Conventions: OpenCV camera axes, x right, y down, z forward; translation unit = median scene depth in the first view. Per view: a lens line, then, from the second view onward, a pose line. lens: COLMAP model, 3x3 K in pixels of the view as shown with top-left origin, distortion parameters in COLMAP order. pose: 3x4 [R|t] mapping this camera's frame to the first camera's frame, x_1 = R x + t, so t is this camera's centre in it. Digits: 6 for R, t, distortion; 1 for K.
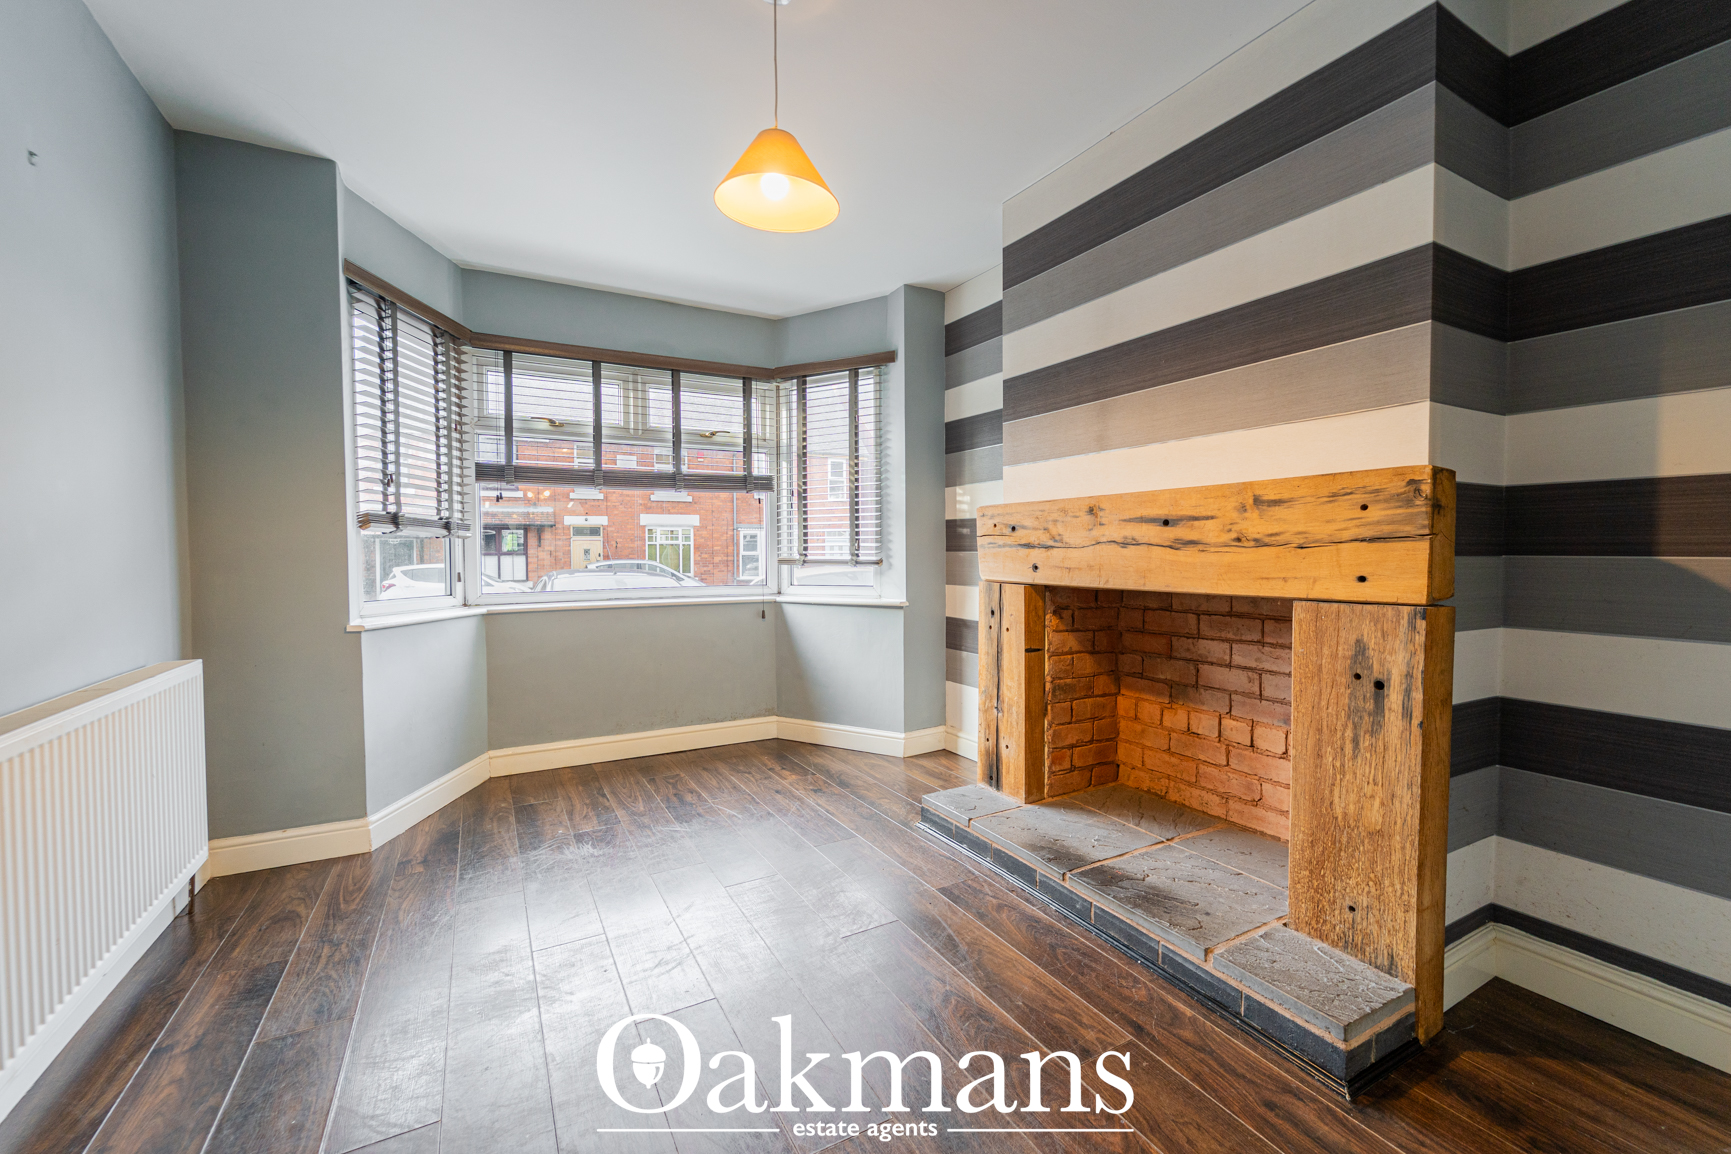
lens RADIAL K [[701.5, 0, 868.9], [0, 701.5, 573.8], [0, 0, 1]] dist [0.006961, -0.000840]
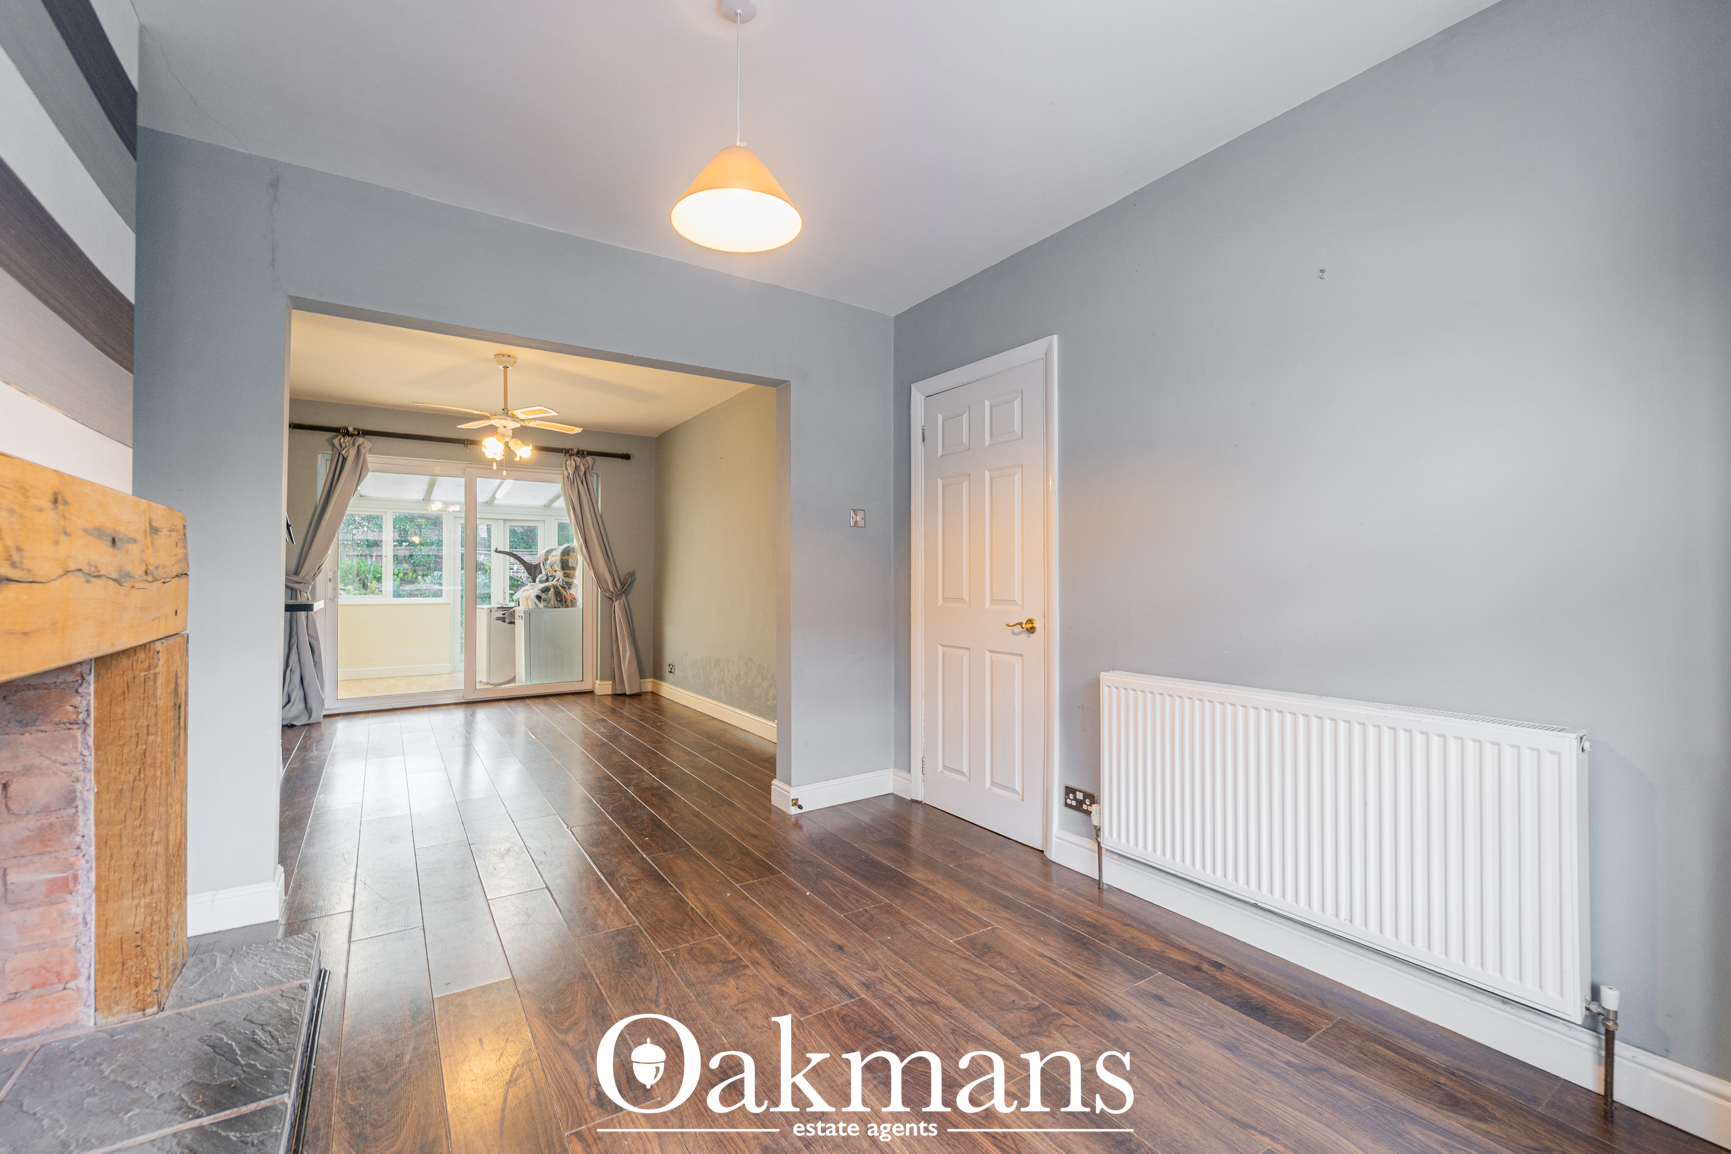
lens RADIAL K [[701.5, 0, 860.6], [0, 701.5, 576.5], [0, 0, 1]] dist [0.006961, -0.000840]
pose [[-0.994346, -0.003735, -0.106119, -0.174349], [-0.006285, 0.999699, 0.023708, -0.074908], [0.105998, 0.024241, -0.994071, 2.018234]]
